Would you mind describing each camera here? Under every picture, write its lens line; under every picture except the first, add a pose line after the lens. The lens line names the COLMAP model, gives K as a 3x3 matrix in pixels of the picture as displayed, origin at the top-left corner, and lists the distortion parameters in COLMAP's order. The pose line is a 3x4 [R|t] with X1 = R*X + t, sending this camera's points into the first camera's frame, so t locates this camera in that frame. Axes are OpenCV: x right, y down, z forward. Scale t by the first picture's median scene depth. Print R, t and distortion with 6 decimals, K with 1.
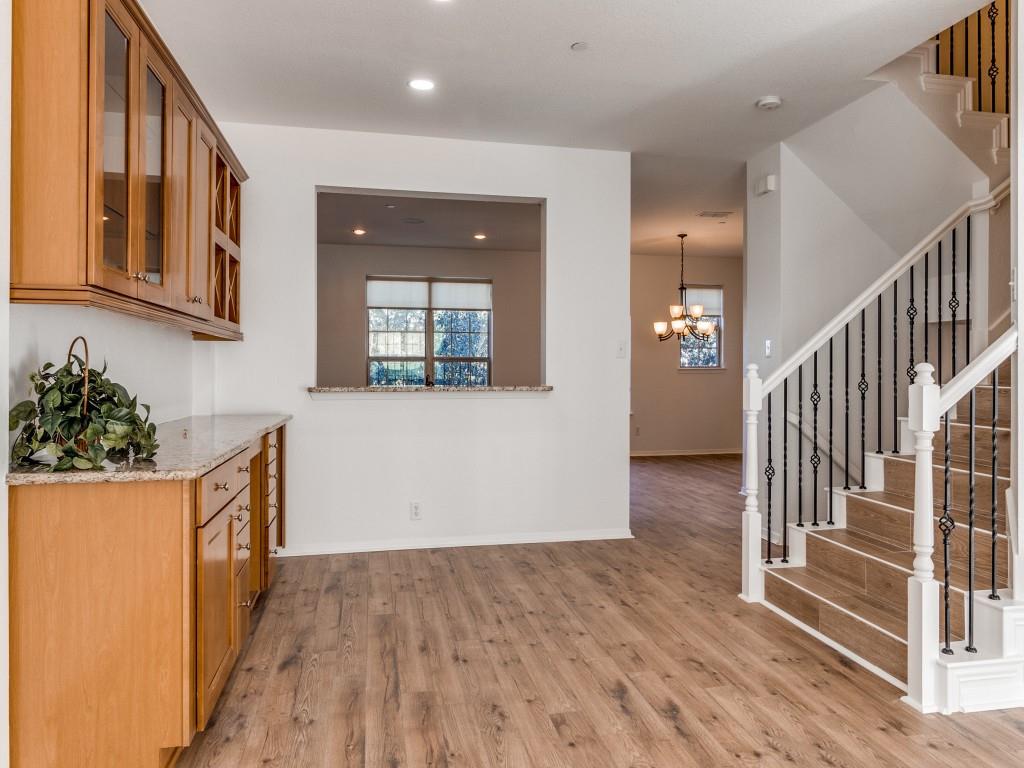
lens RADIAL K [[676.8, 0, 522.3], [0, 676.8, 366.7], [0, 0, 1]] dist [0.003504, -0.001386]
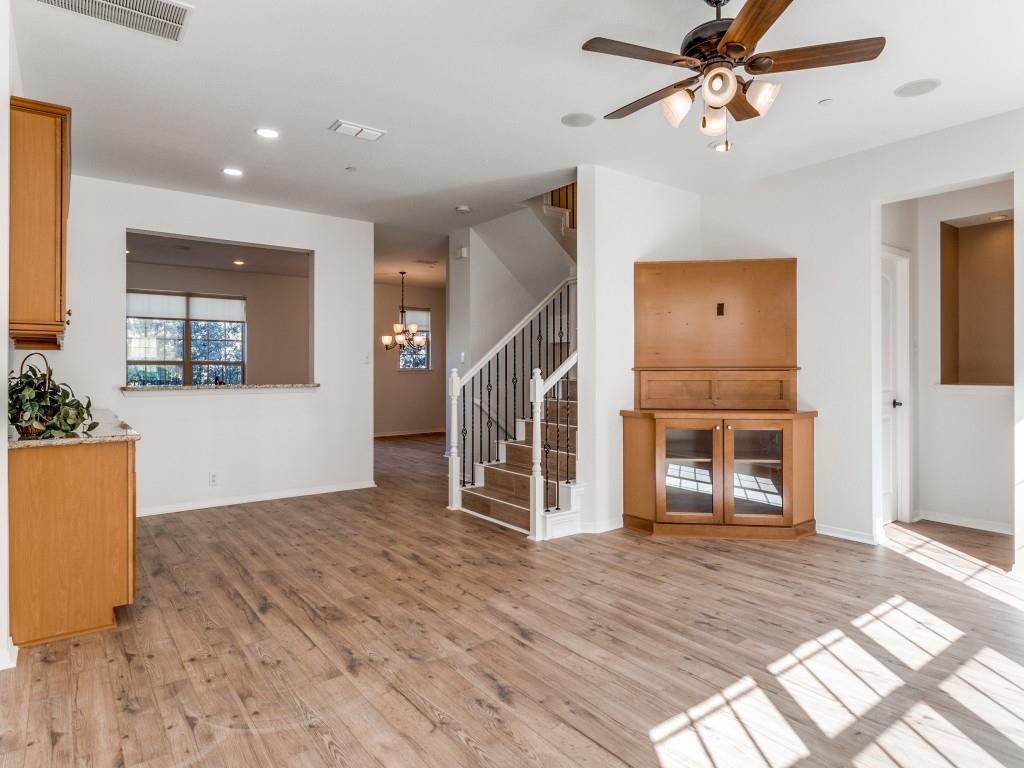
lens RADIAL K [[589.5, 0, 511.4], [0, 589.5, 374.1], [0, 0, 1]] dist [0.004776, 0.000818]
pose [[0.907704, -0.006197, 0.419564, -0.144835], [0.001618, 0.999935, 0.011268, -0.006052], [-0.419607, -0.009549, 0.907656, -0.385015]]
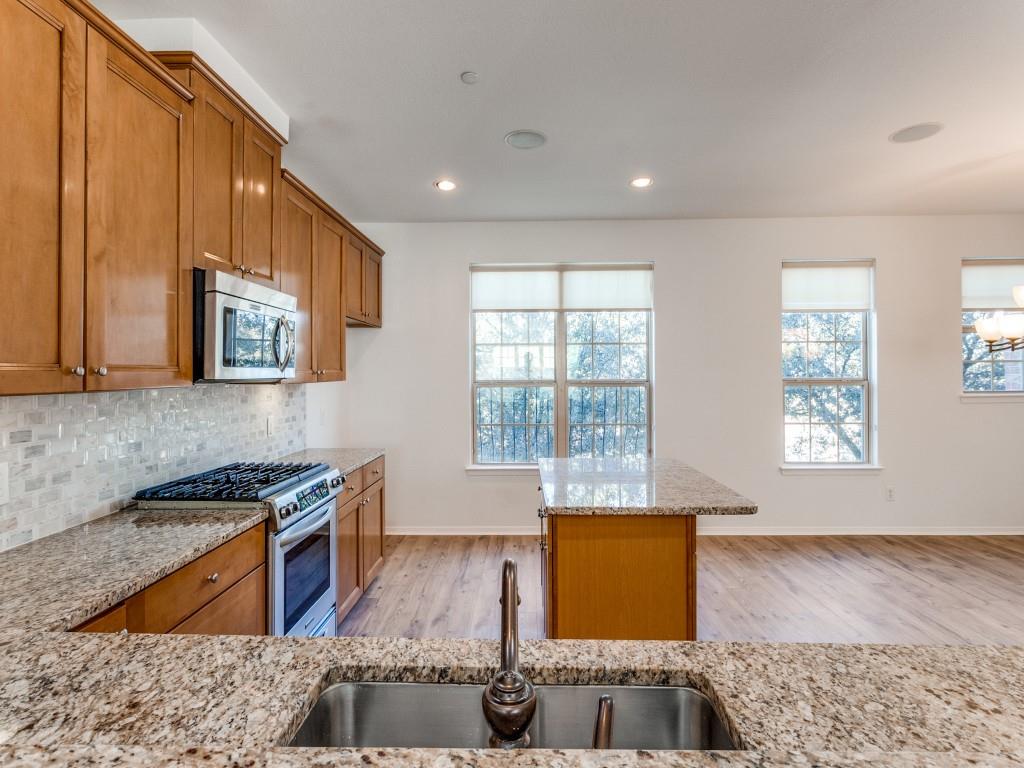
lens RADIAL K [[589.5, 0, 510.9], [0, 589.5, 378.0], [0, 0, 1]] dist [0.004776, 0.000818]
pose [[0.973221, -0.006475, -0.229780, -0.121531], [0.007116, 0.999973, 0.001960, -0.044132], [0.229761, -0.003543, 0.973241, 1.003107]]
